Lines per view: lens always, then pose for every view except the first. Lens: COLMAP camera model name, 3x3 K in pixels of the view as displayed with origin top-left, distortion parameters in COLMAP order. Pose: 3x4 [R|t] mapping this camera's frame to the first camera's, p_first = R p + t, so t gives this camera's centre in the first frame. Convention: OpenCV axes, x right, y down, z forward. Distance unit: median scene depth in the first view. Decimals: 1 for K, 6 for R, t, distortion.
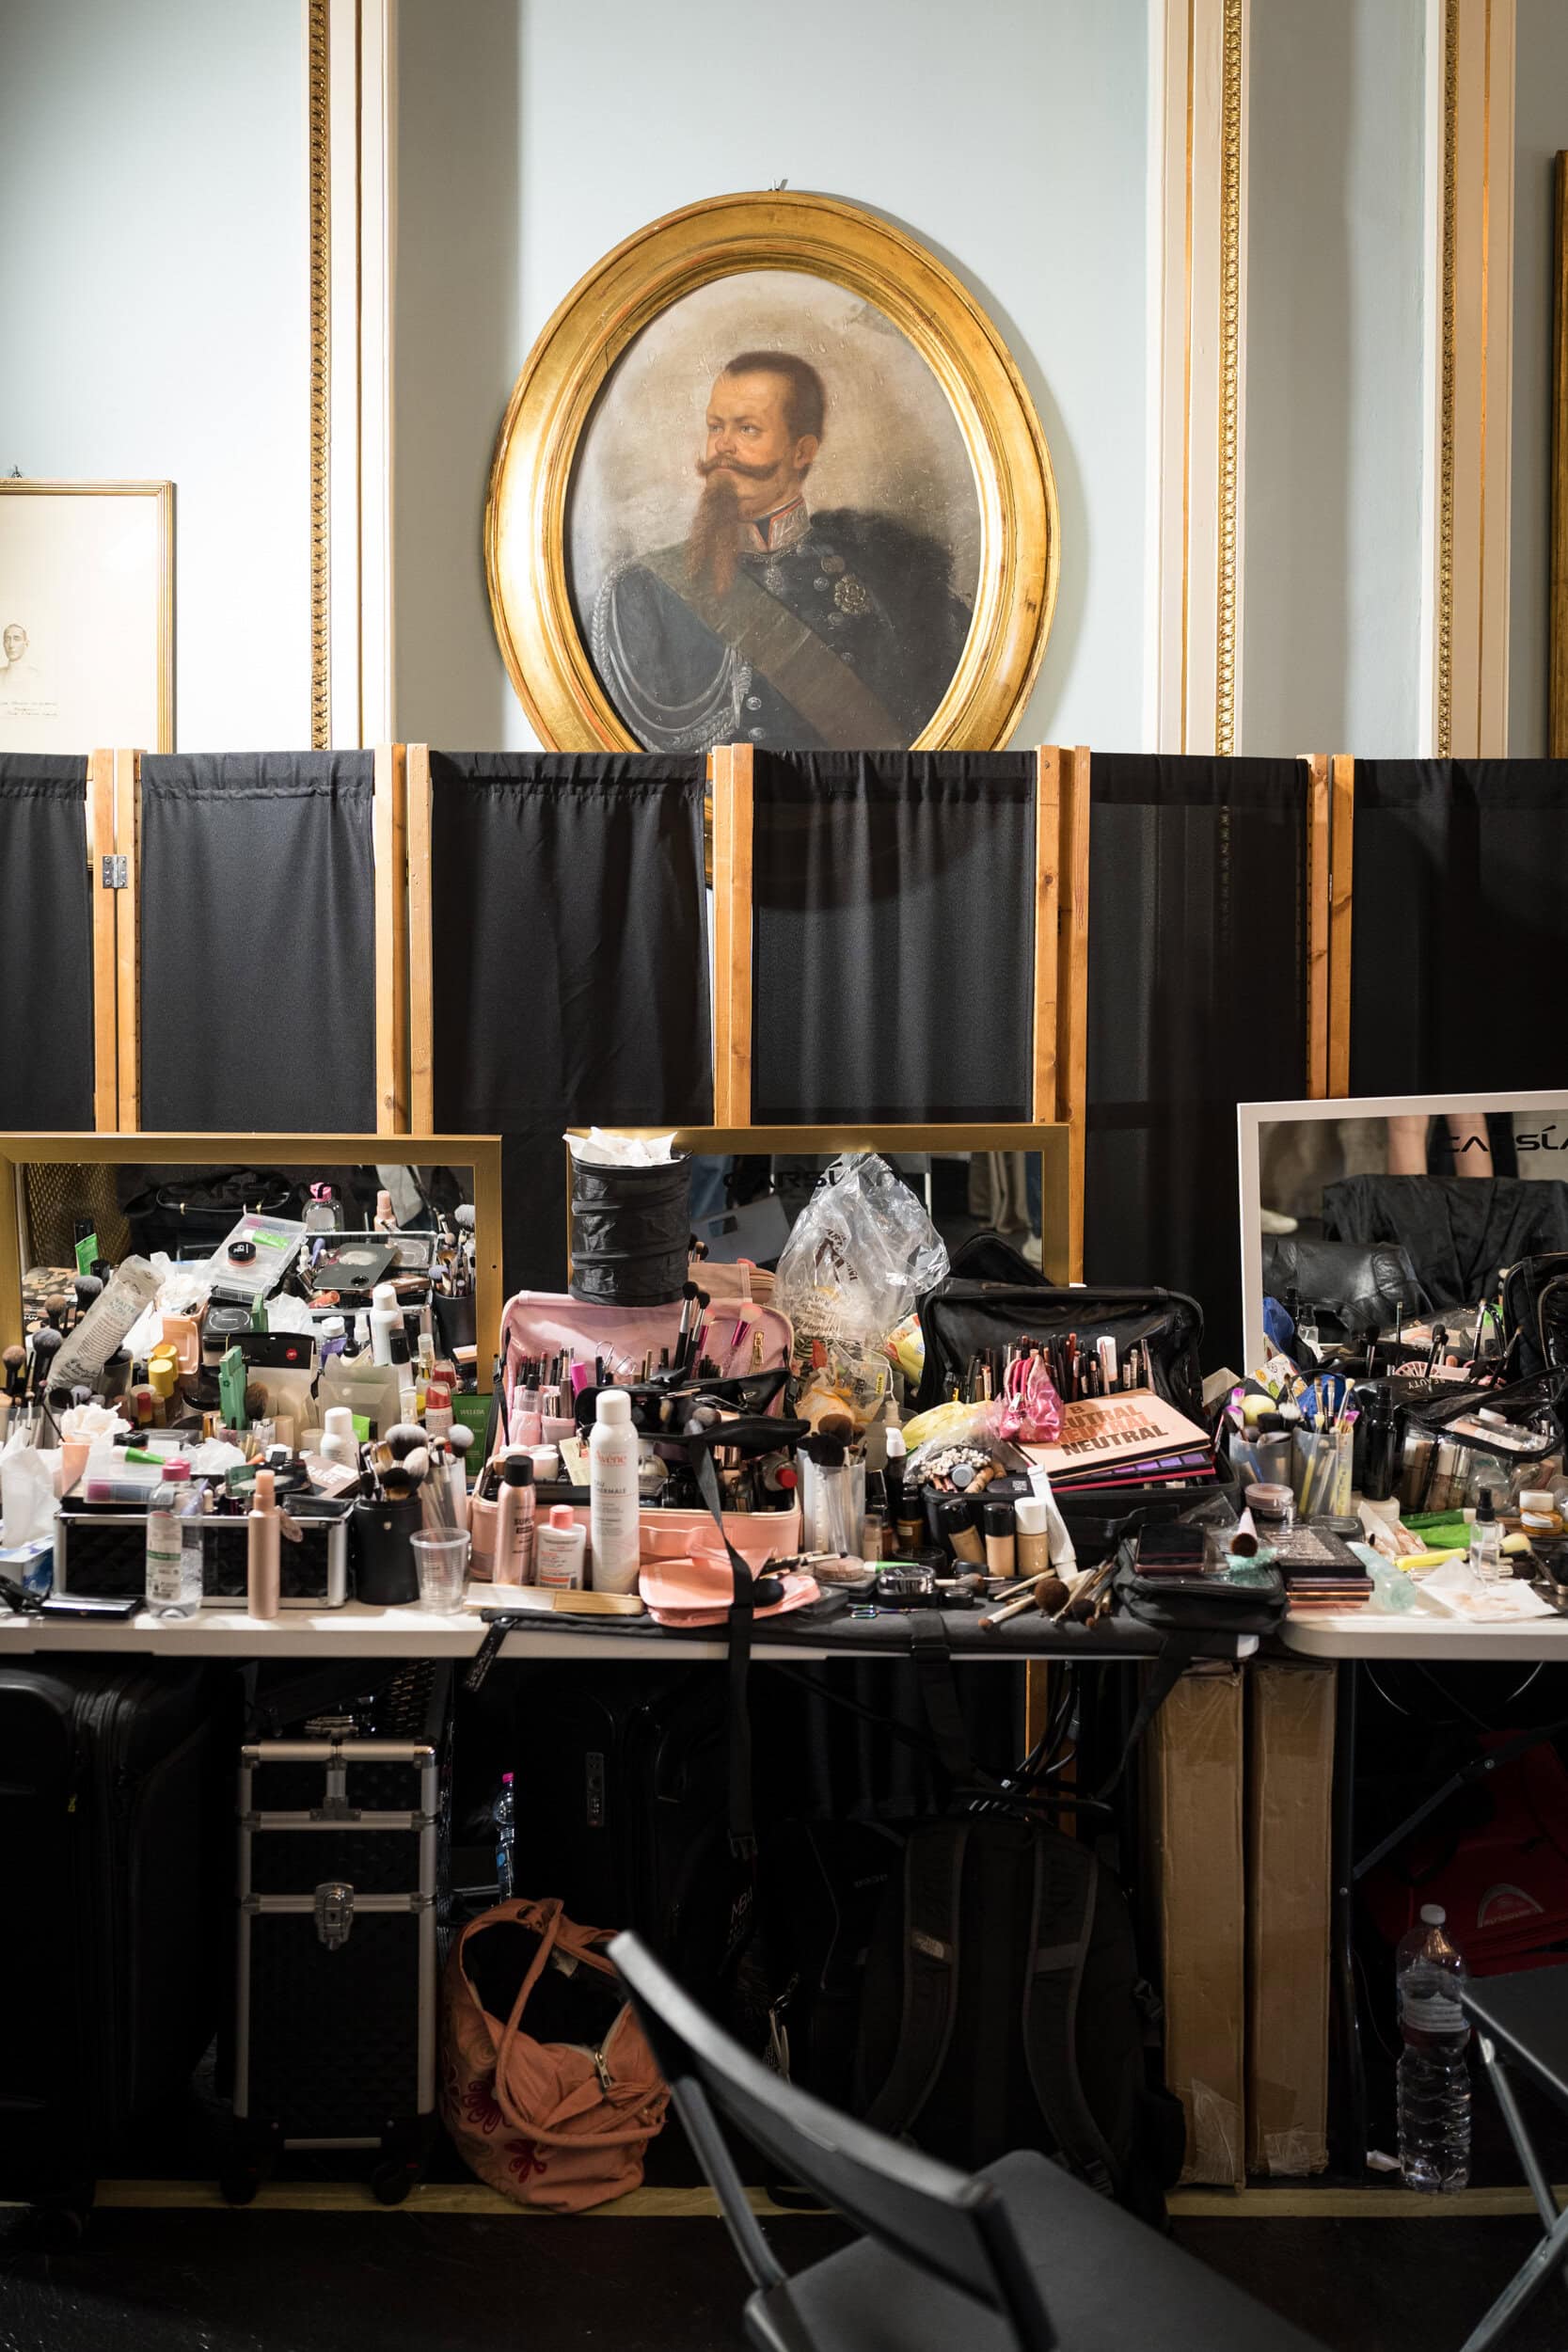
lens RADIAL K [[2040.5, 0, 784.5], [0, 2040.5, 1017.7], [0, 0, 1]] dist [0.000068, -0.007673]
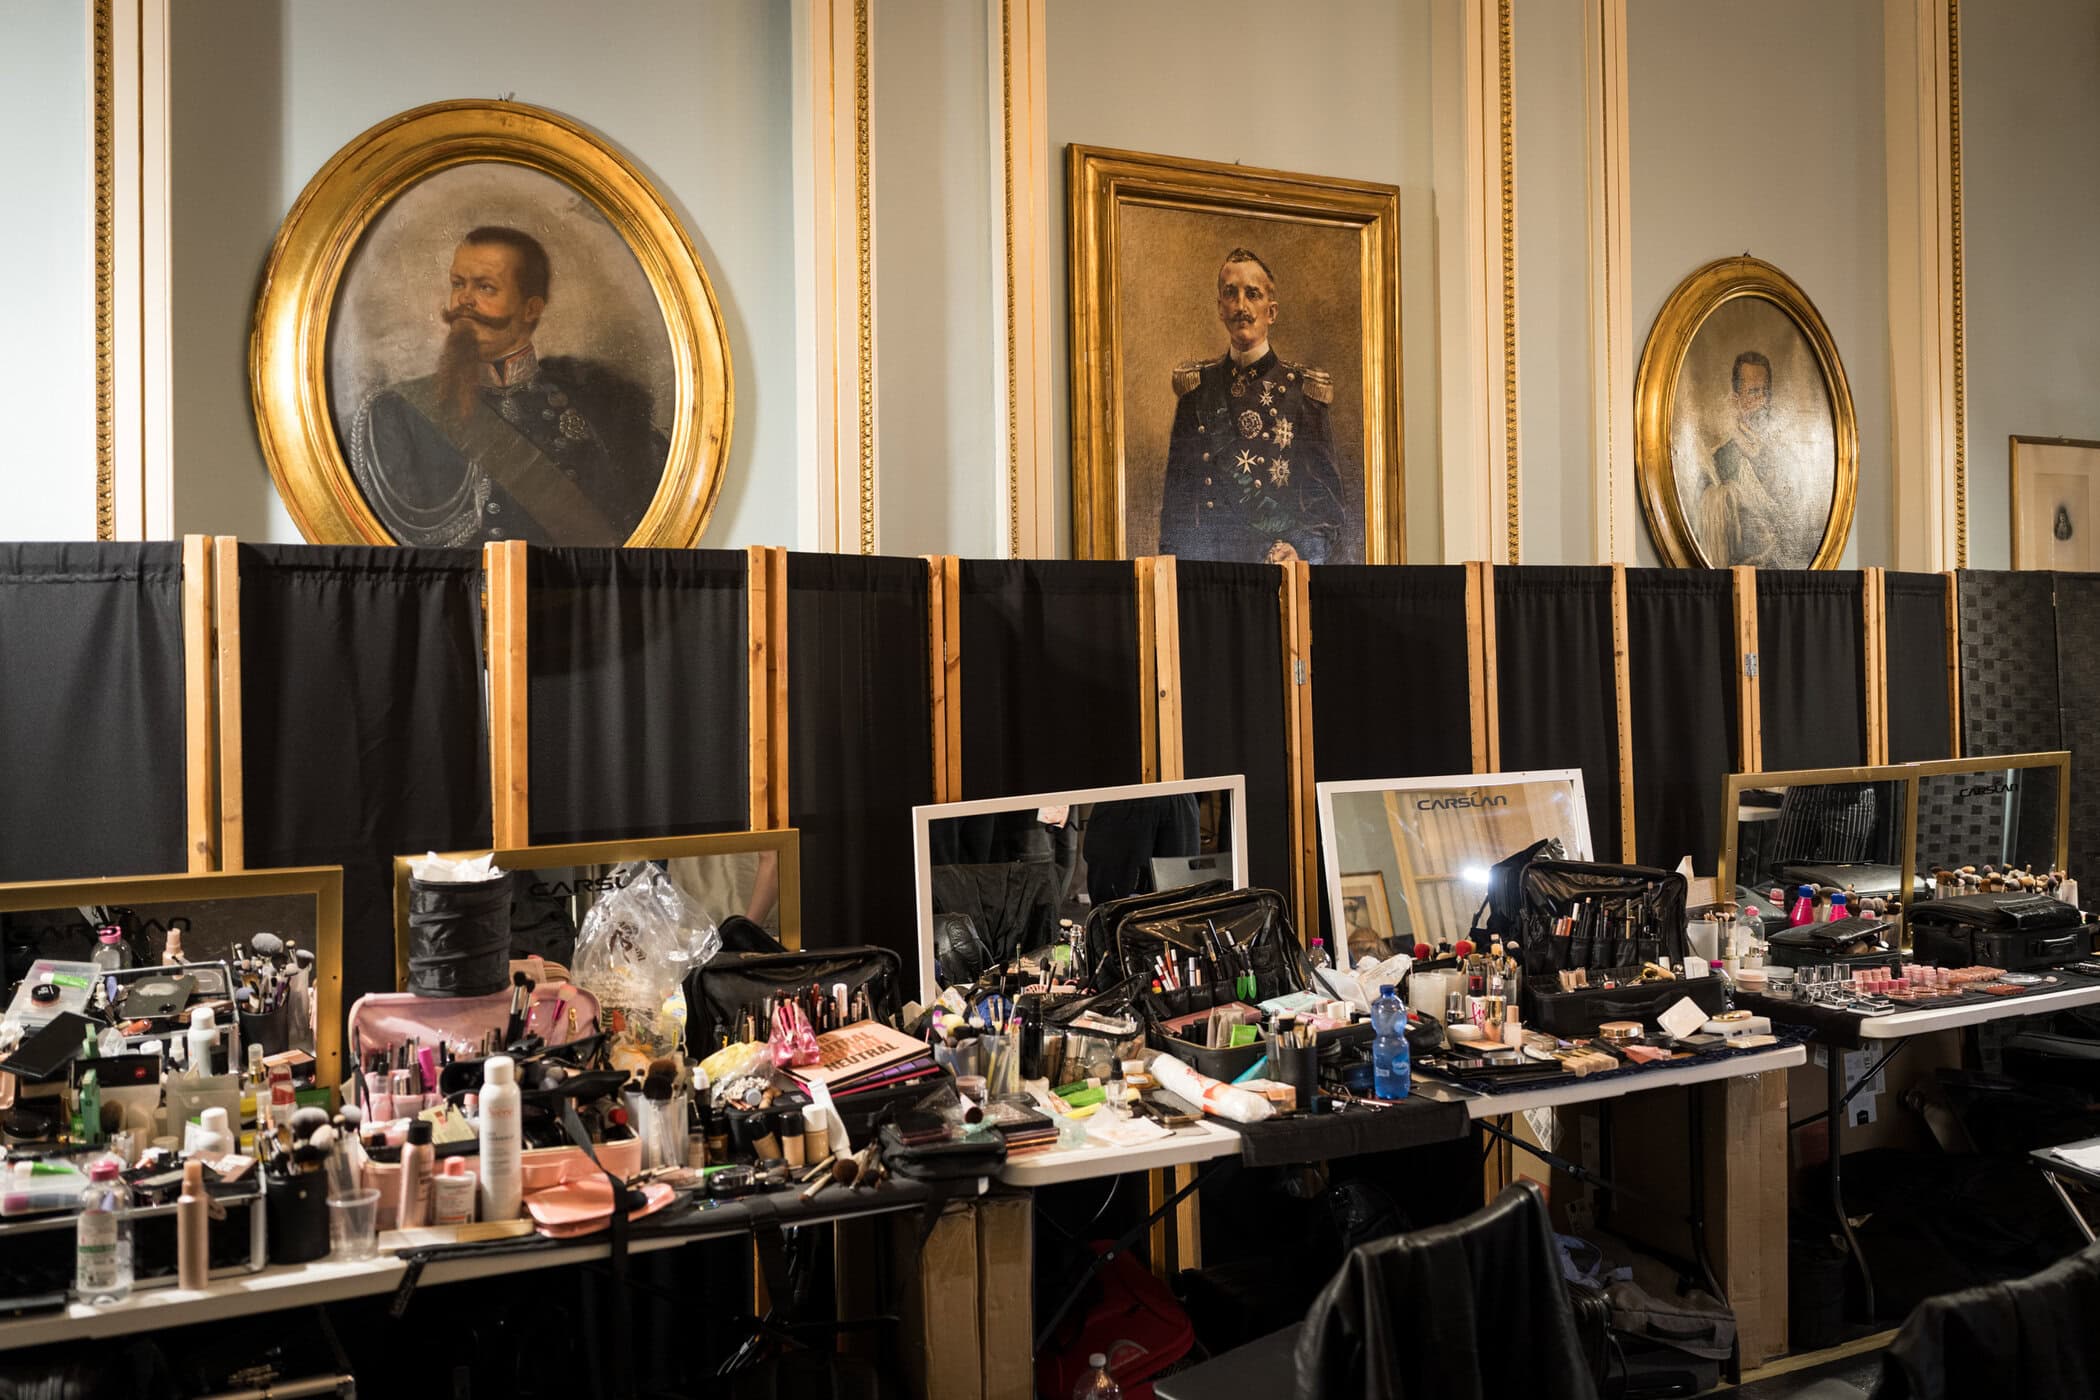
lens RADIAL K [[1690.3, 0, 1050.0], [0, 1690.3, 700.0], [0, 0, 1]] dist [0.000091, 0.008862]
pose [[0.902587, -0.024963, 0.429783, -0.187576], [0.043180, 0.998533, -0.032685, 0.011579], [-0.428336, 0.048059, 0.902340, -0.072438]]
